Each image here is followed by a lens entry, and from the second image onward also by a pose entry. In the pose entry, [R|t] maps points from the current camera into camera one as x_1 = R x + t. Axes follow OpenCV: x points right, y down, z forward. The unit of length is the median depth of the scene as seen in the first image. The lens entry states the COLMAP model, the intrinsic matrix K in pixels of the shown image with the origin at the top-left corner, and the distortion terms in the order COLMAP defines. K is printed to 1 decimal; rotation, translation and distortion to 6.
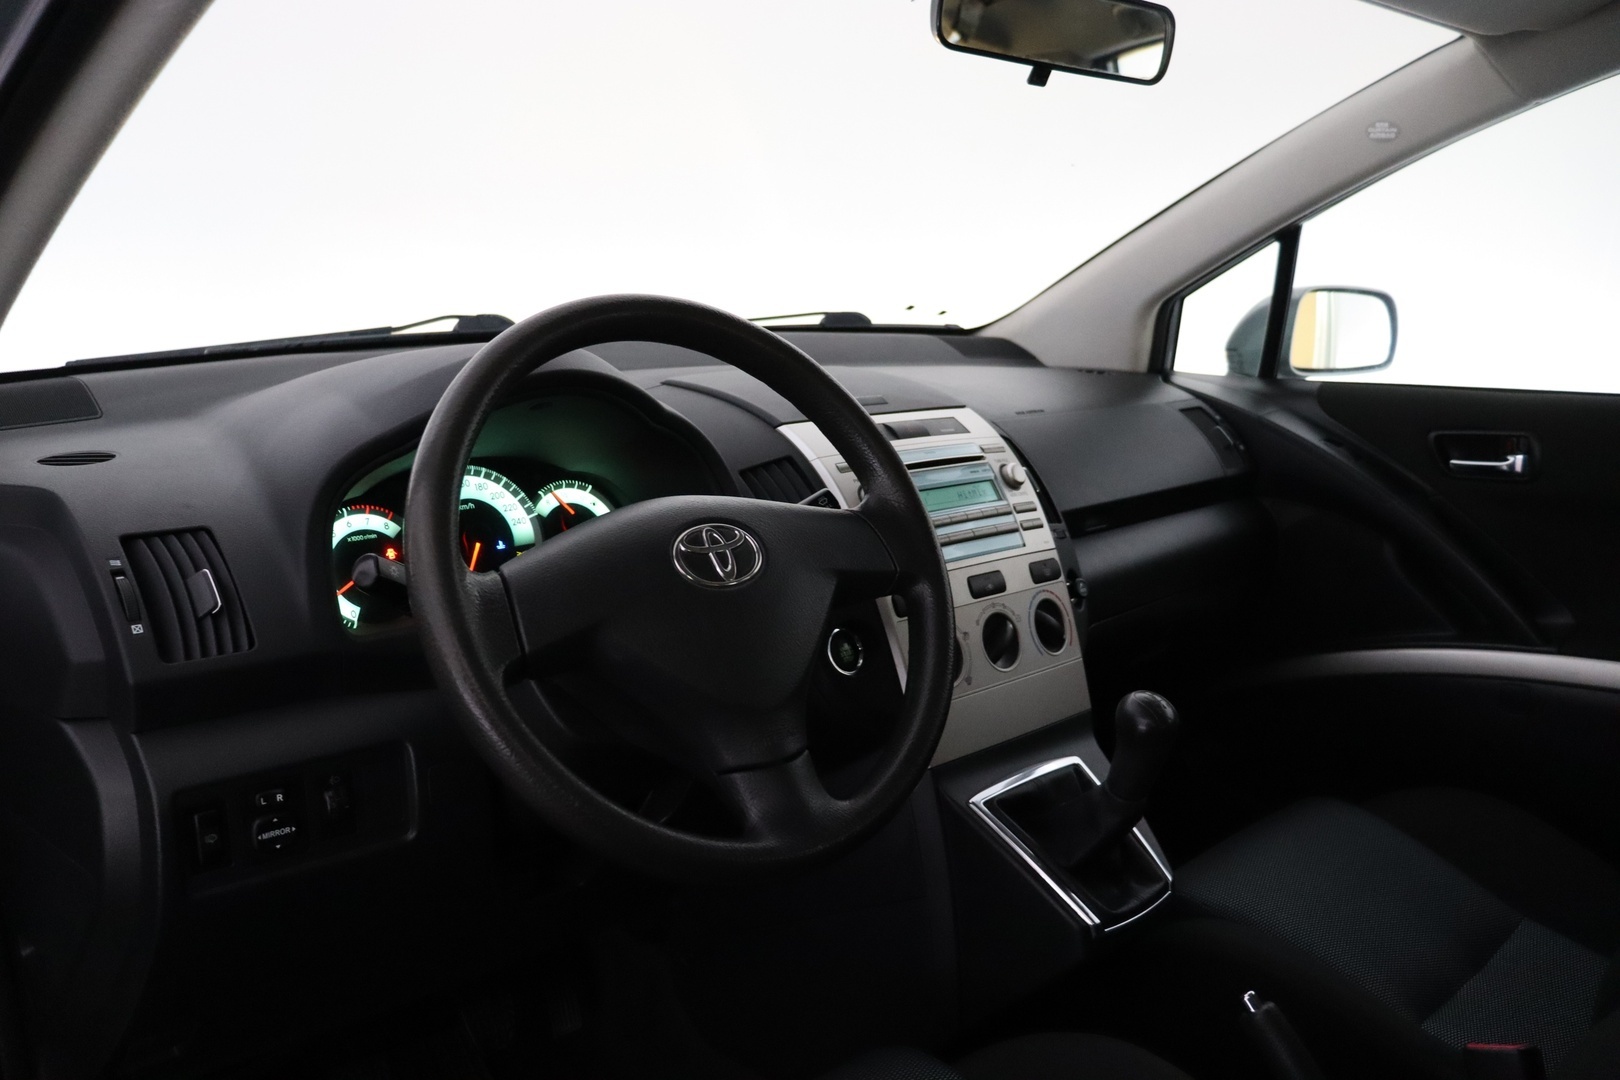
lens RADIAL K [[1416.8, 0, 812.8], [0, 1416.8, 539.1], [0, 0, 1]] dist [-0.011012, -0.002404]
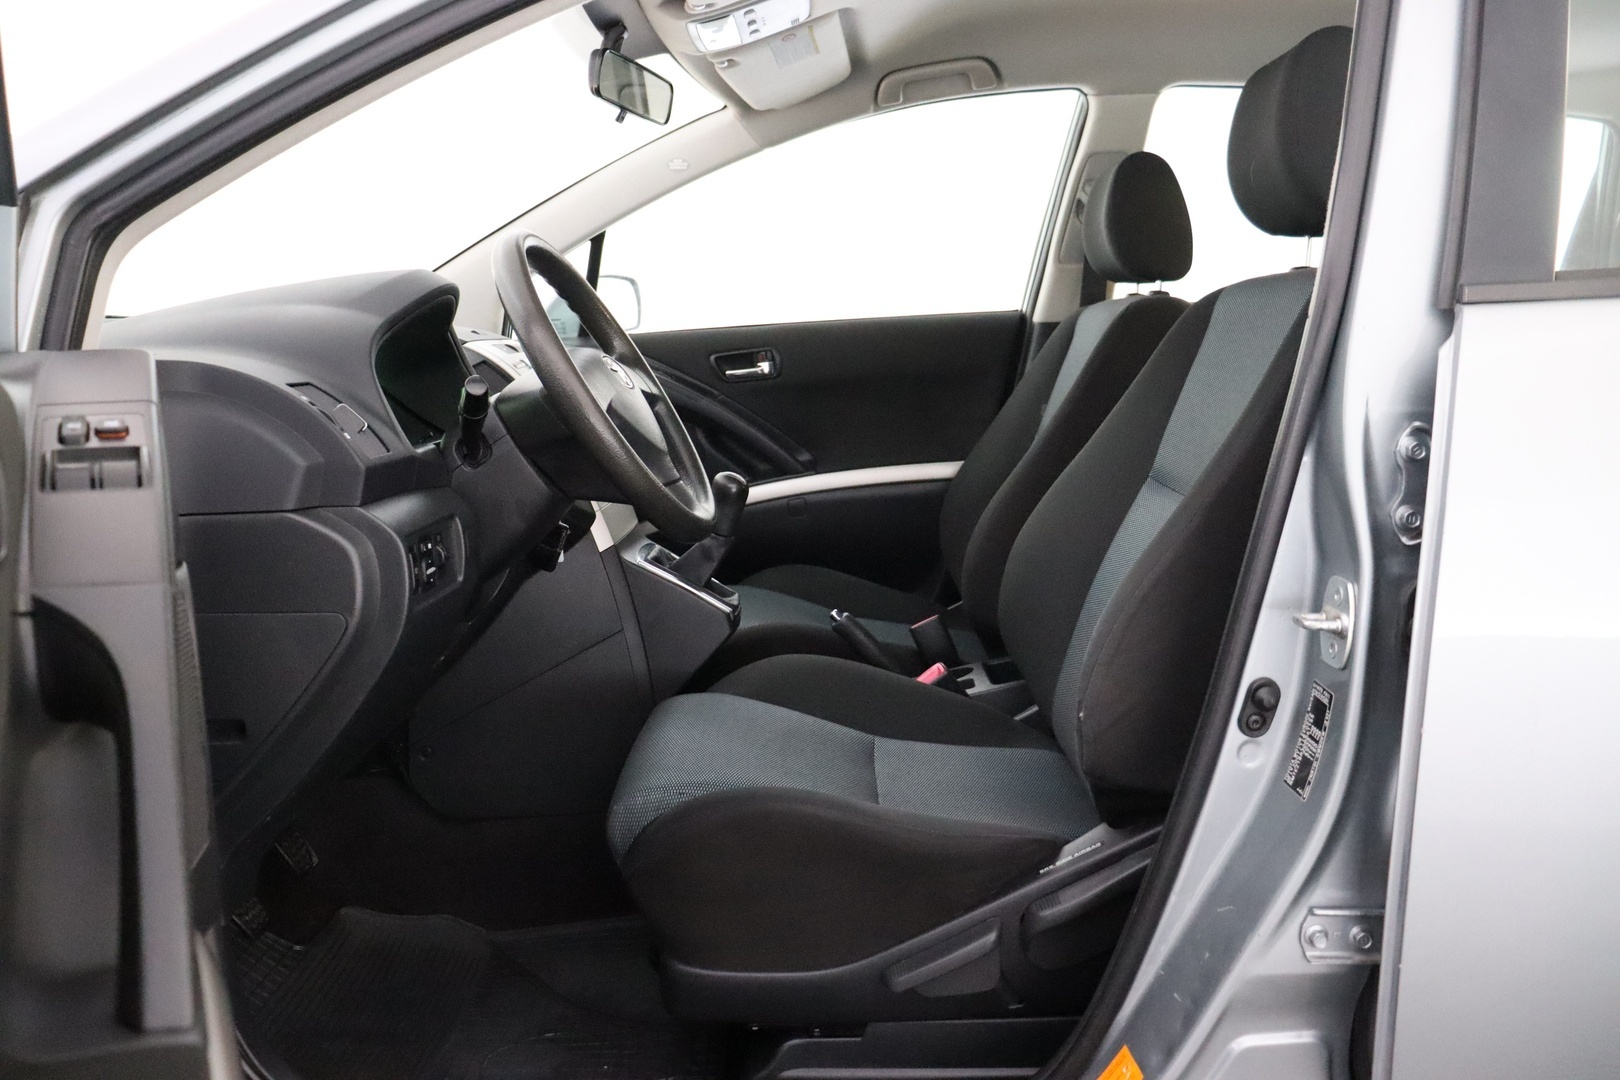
lens RADIAL K [[1416.8, 0, 809.6], [0, 1416.8, 538.3], [0, 0, 1]] dist [-0.011012, -0.002404]
pose [[0.717589, -0.140828, 0.682080, -0.623105], [0.173725, 0.984581, 0.020516, 0.117367], [-0.674452, 0.103772, 0.730989, -0.222902]]
